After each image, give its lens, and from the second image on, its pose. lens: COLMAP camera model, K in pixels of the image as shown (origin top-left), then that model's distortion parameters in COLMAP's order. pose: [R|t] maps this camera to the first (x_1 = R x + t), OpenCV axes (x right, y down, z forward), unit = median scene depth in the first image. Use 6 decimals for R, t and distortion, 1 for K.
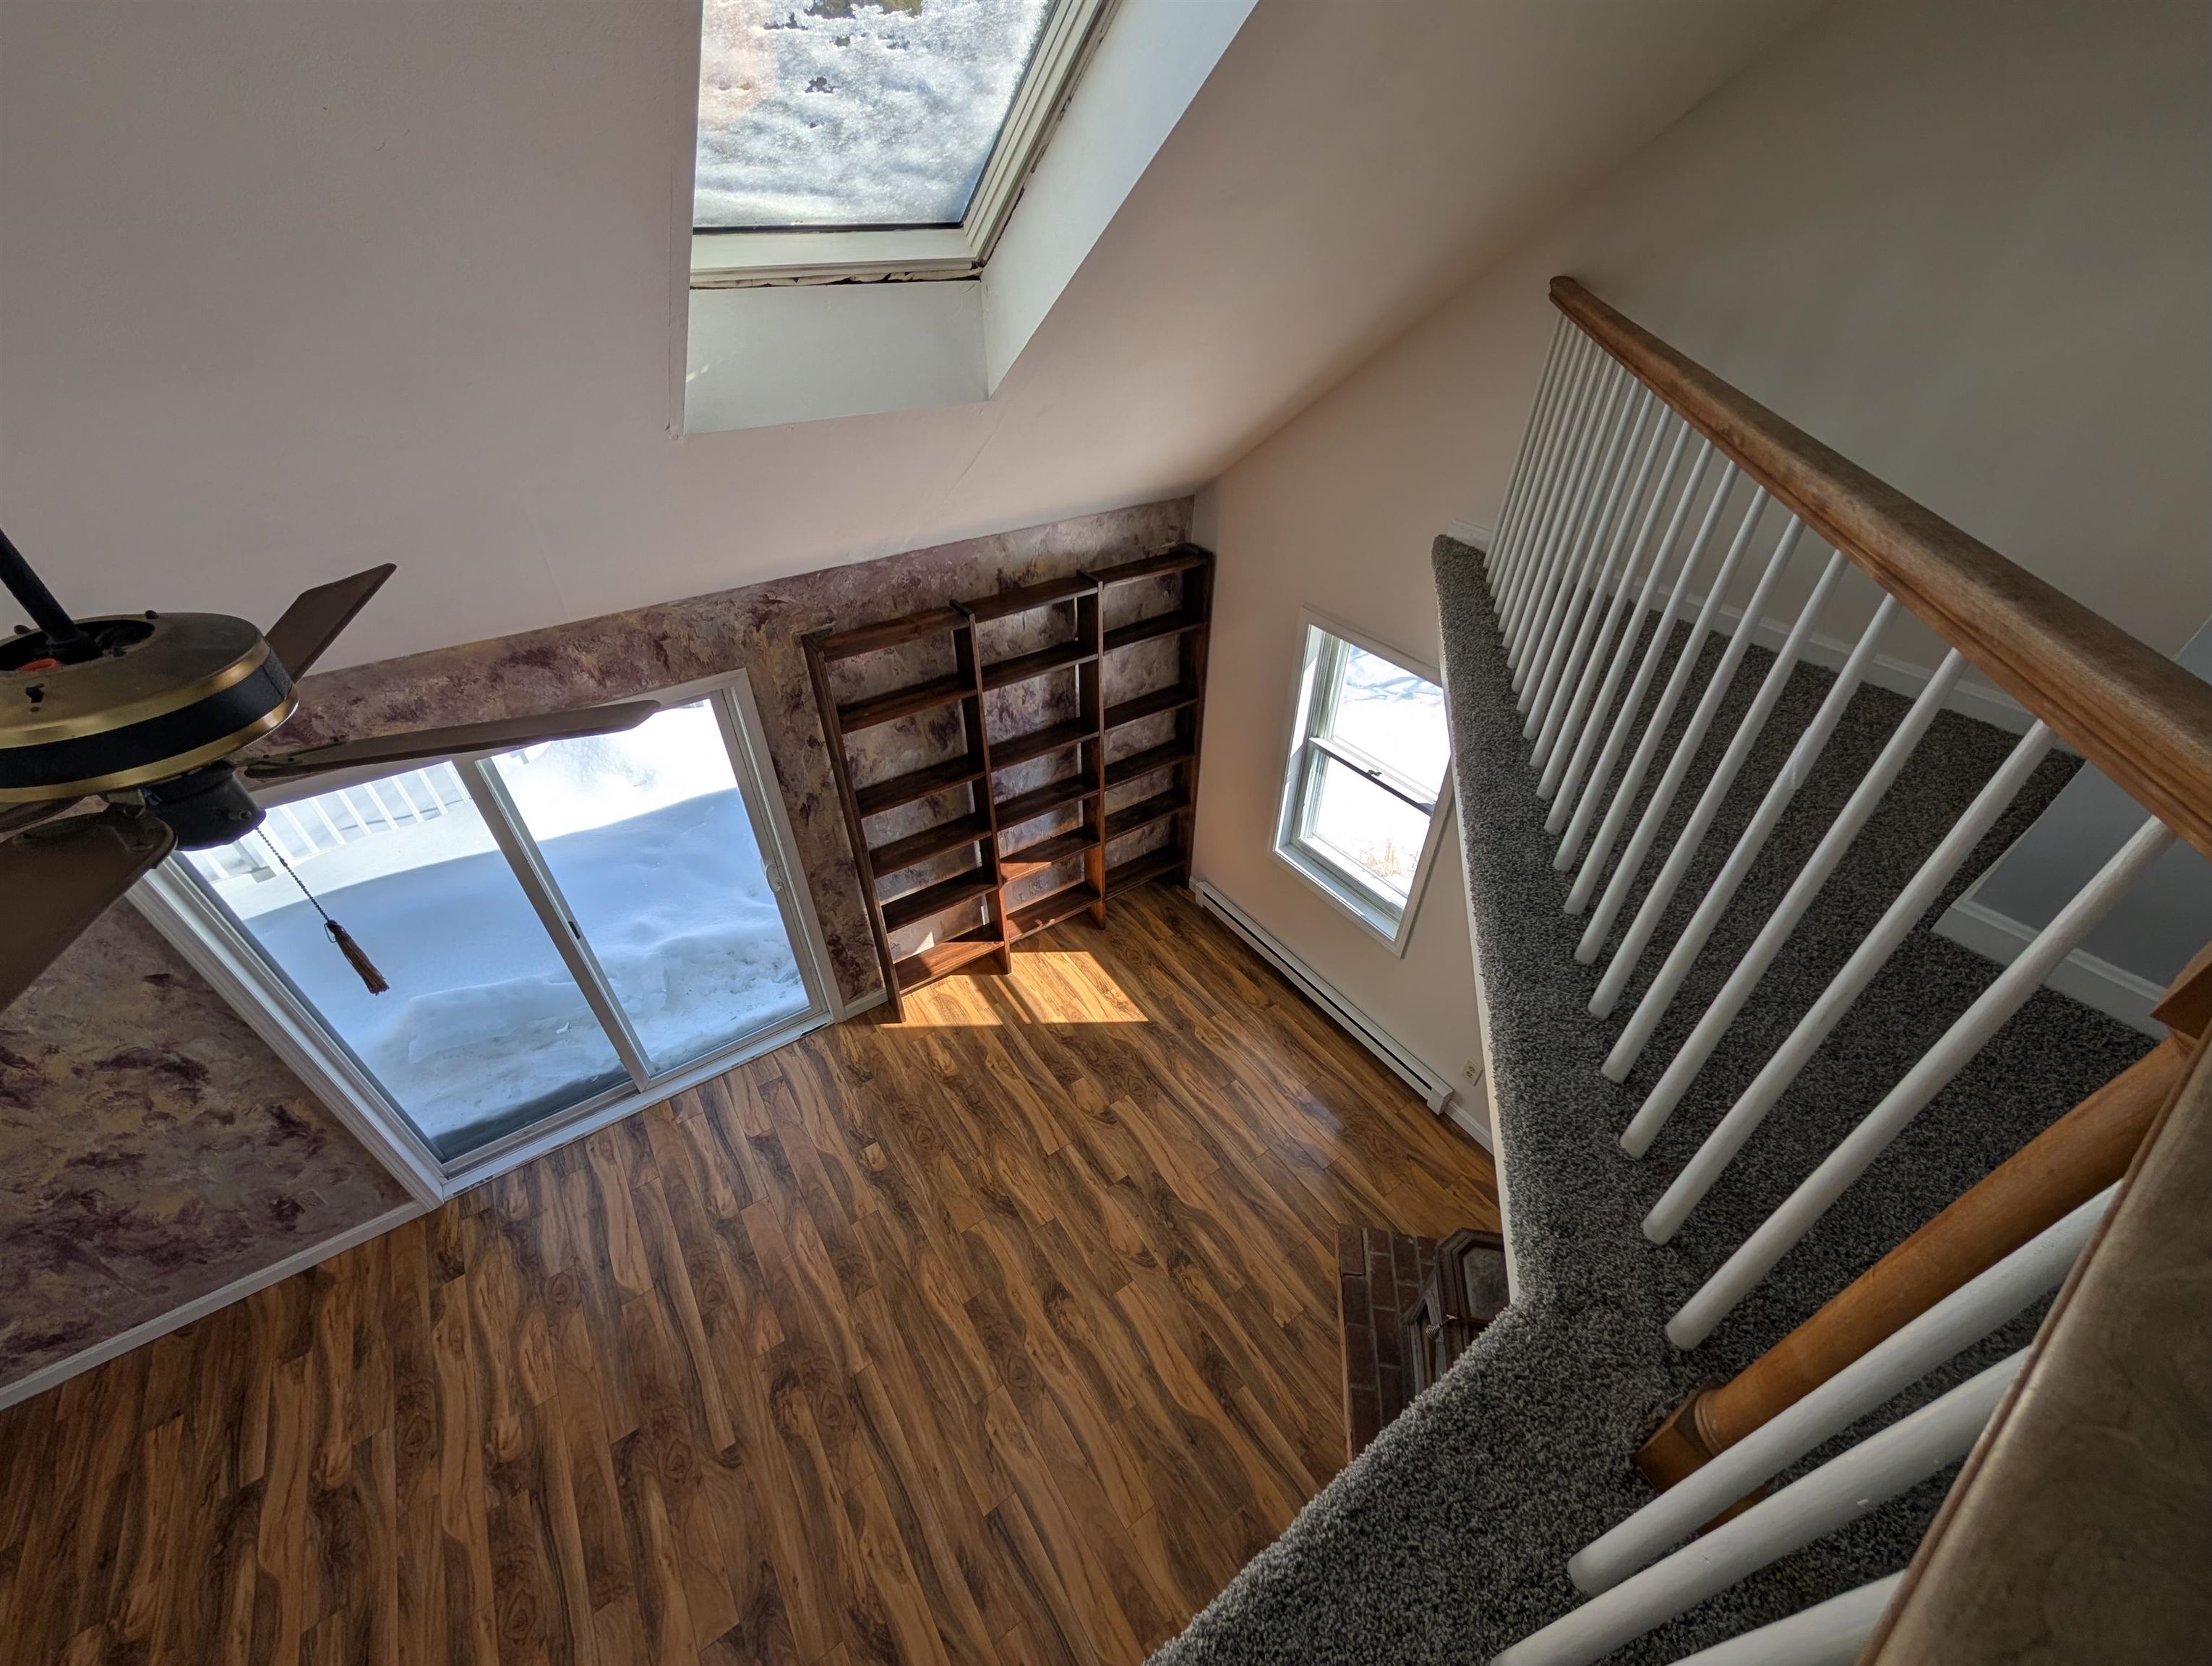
lens RADIAL K [[835.7, 0, 1104.4], [0, 835.7, 839.5], [0, 0, 1]] dist [-0.001014, 0.000356]
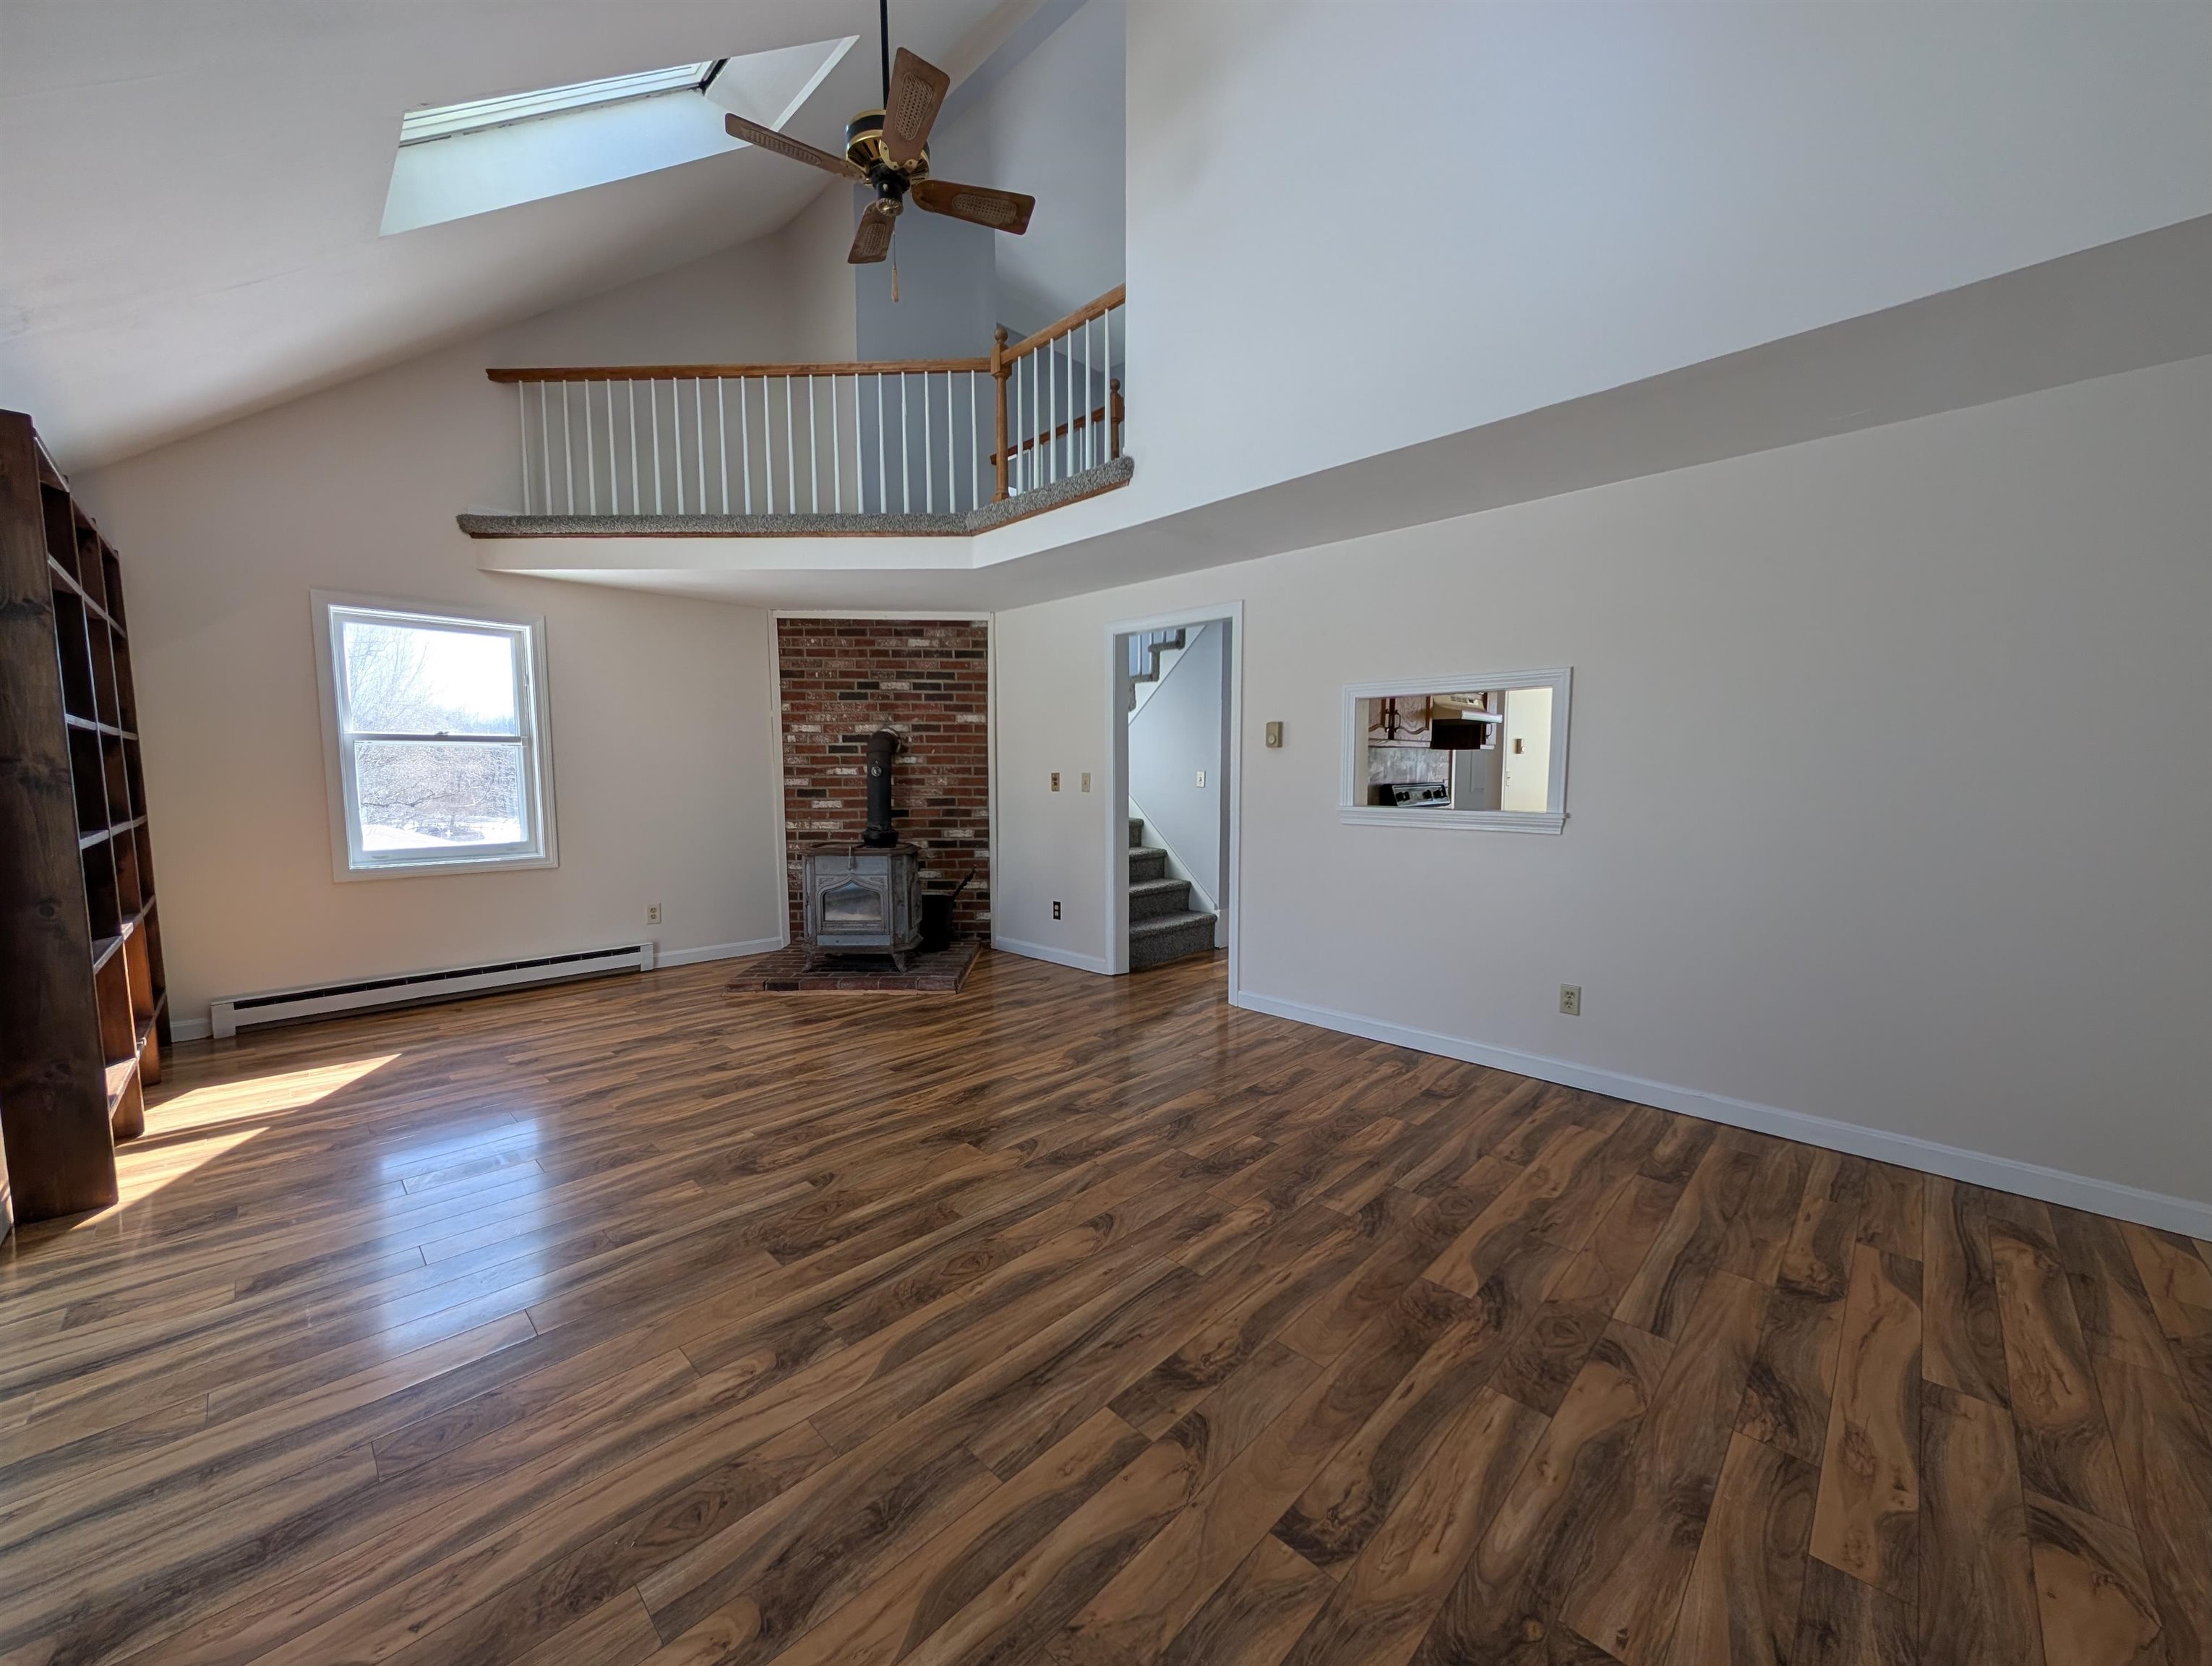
lens RADIAL K [[835.7, 0, 1105.7], [0, 835.7, 839.3], [0, 0, 1]] dist [-0.001014, 0.000356]
pose [[-0.191459, -0.086421, 0.977689, -1.208689], [0.605663, 0.773442, 0.186973, 0.452943], [-0.772344, 0.627948, -0.095741, 0.594991]]
